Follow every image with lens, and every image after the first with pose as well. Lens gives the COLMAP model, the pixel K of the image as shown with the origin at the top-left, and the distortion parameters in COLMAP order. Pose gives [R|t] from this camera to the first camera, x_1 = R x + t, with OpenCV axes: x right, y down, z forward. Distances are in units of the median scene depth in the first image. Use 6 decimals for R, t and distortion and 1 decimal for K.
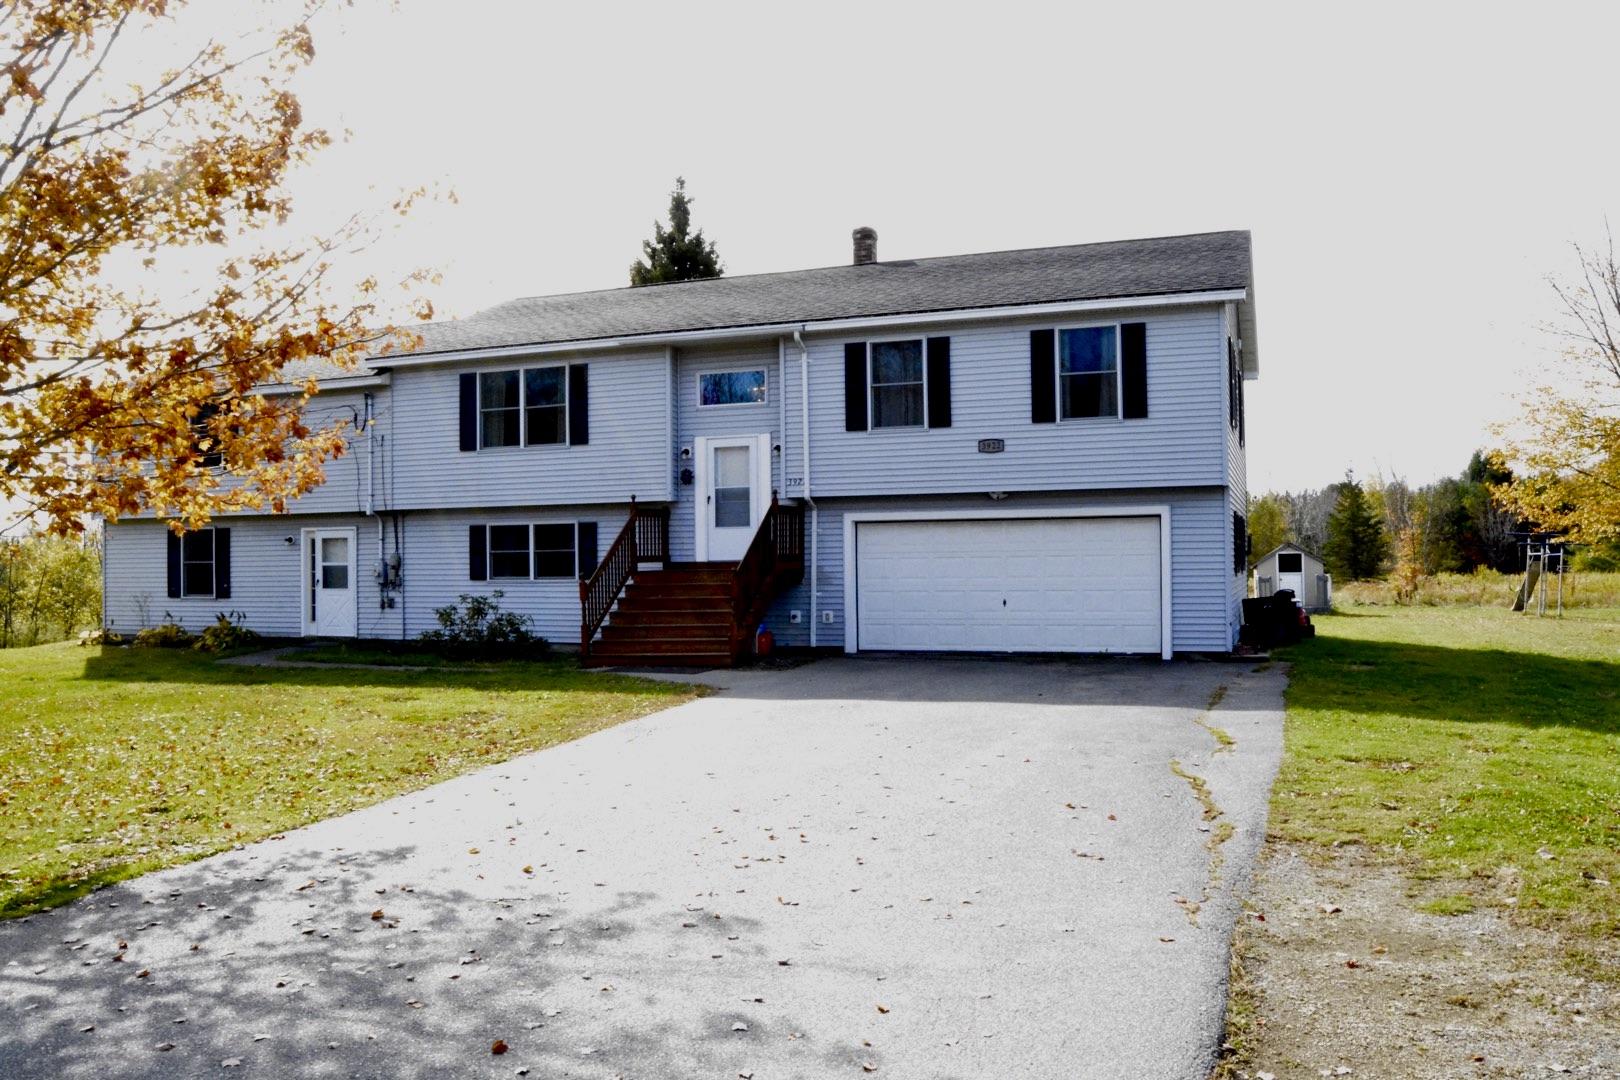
lens RADIAL K [[1266.3, 0, 810.0], [0, 1266.3, 540.0], [0, 0, 1]] dist [-0.104058, 0.037602]
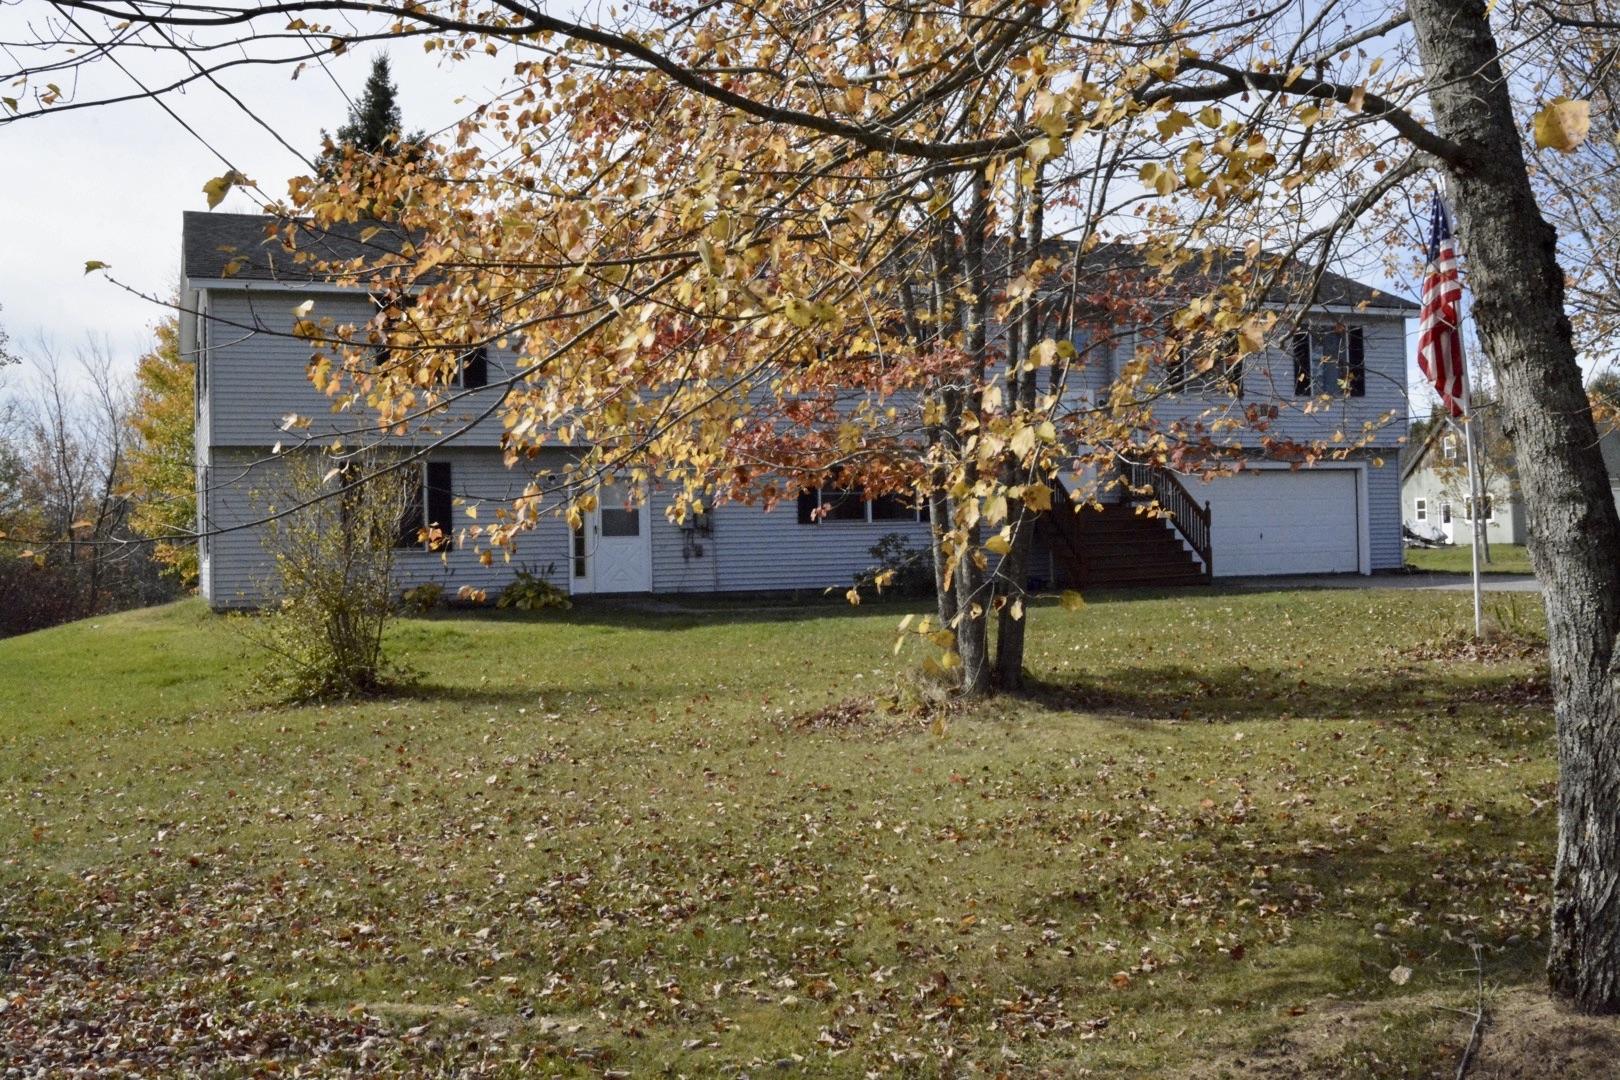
lens RADIAL K [[1617.2, 0, 812.1], [0, 1617.2, 530.9], [0, 0, 1]] dist [-0.084224, 0.024830]
pose [[0.739329, 0.000056, 0.673344, -1.157536], [0.005553, 0.999965, -0.006180, 0.048192], [-0.673321, 0.008308, 0.739303, 0.109521]]
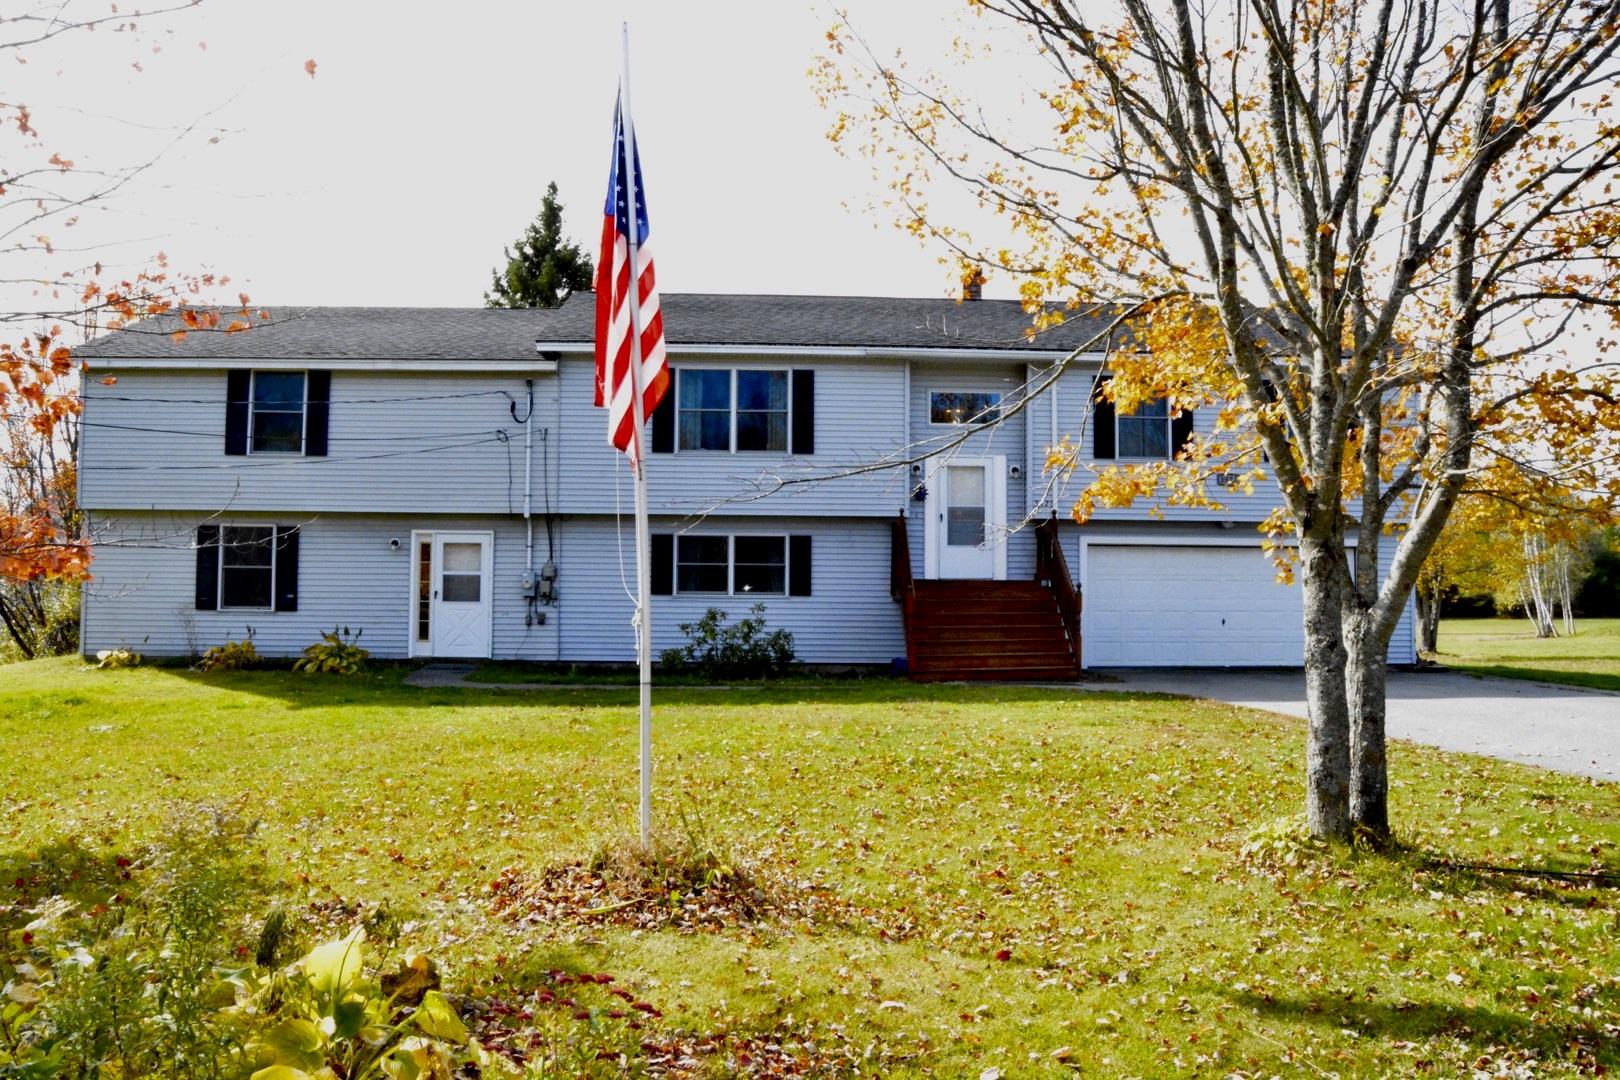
lens RADIAL K [[1266.3, 0, 810.0], [0, 1266.3, 540.0], [0, 0, 1]] dist [-0.104058, 0.037602]
pose [[0.918978, 0.036419, 0.392623, -0.565509], [-0.024538, 0.999078, -0.035239, 0.023678], [-0.393544, 0.022750, 0.919024, 0.122509]]
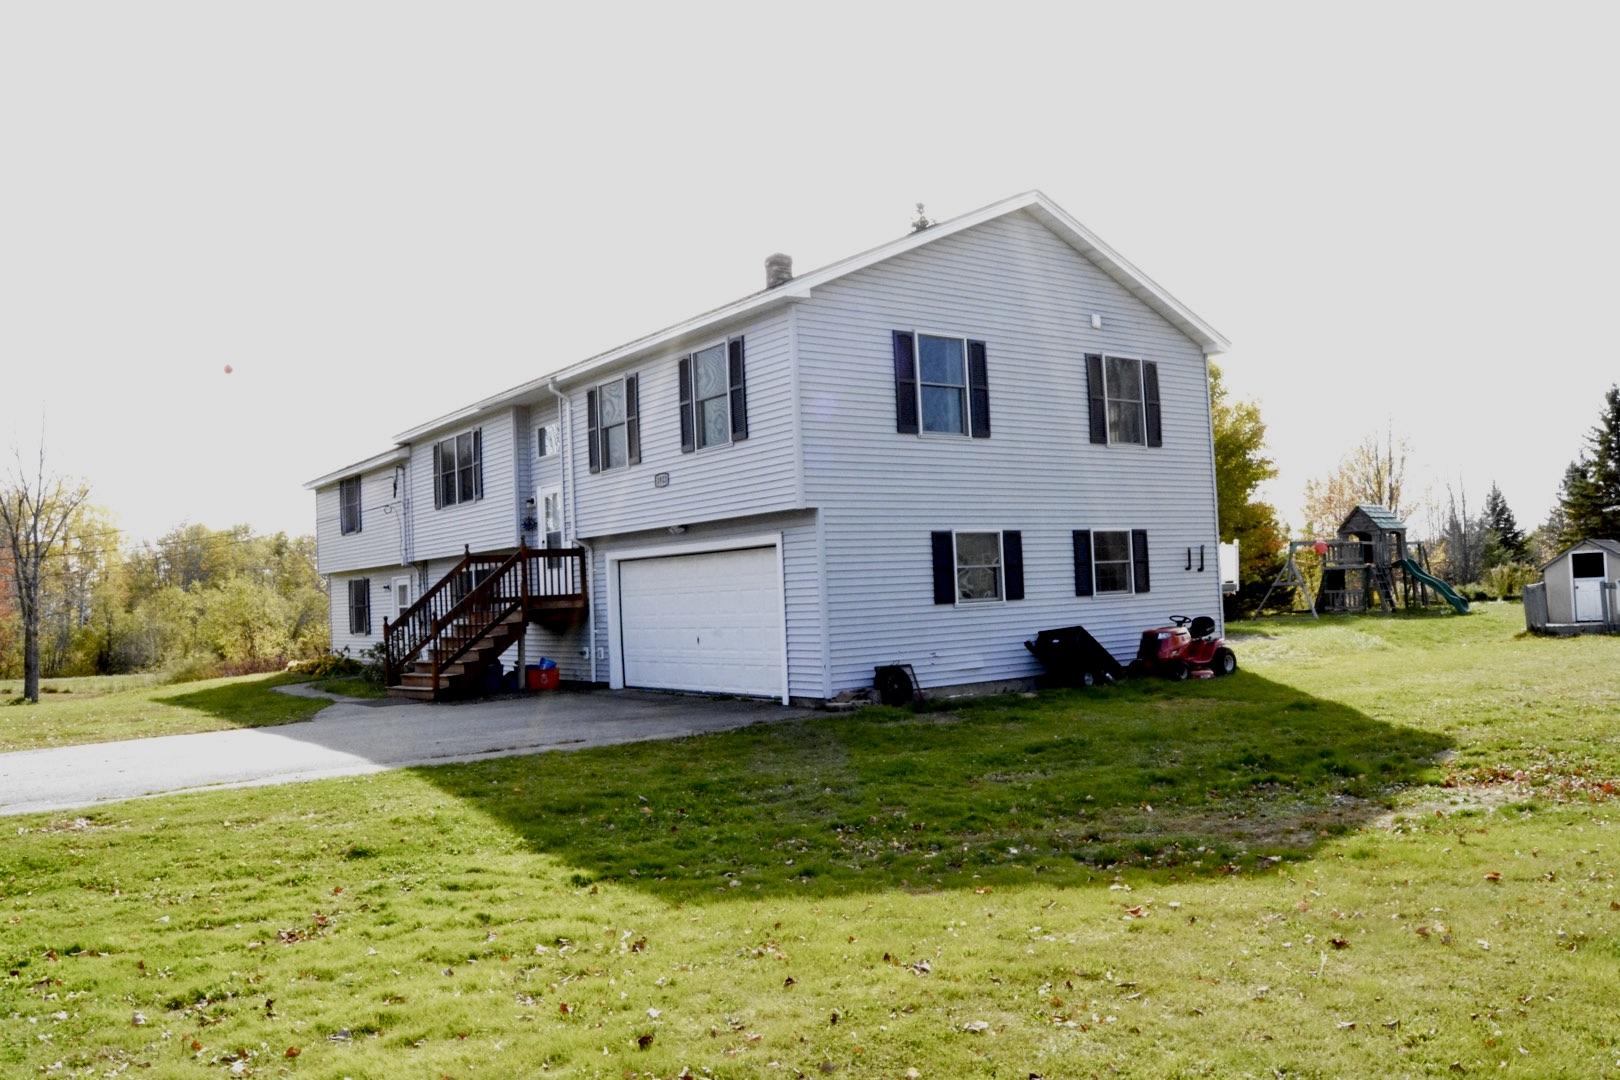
lens RADIAL K [[1266.3, 0, 810.0], [0, 1266.3, 540.0], [0, 0, 1]] dist [-0.104058, 0.037602]
pose [[0.837259, -0.048282, -0.544670, 0.696001], [0.042993, 0.998823, -0.022452, -0.001173], [0.545113, -0.004619, 0.838350, 0.220938]]
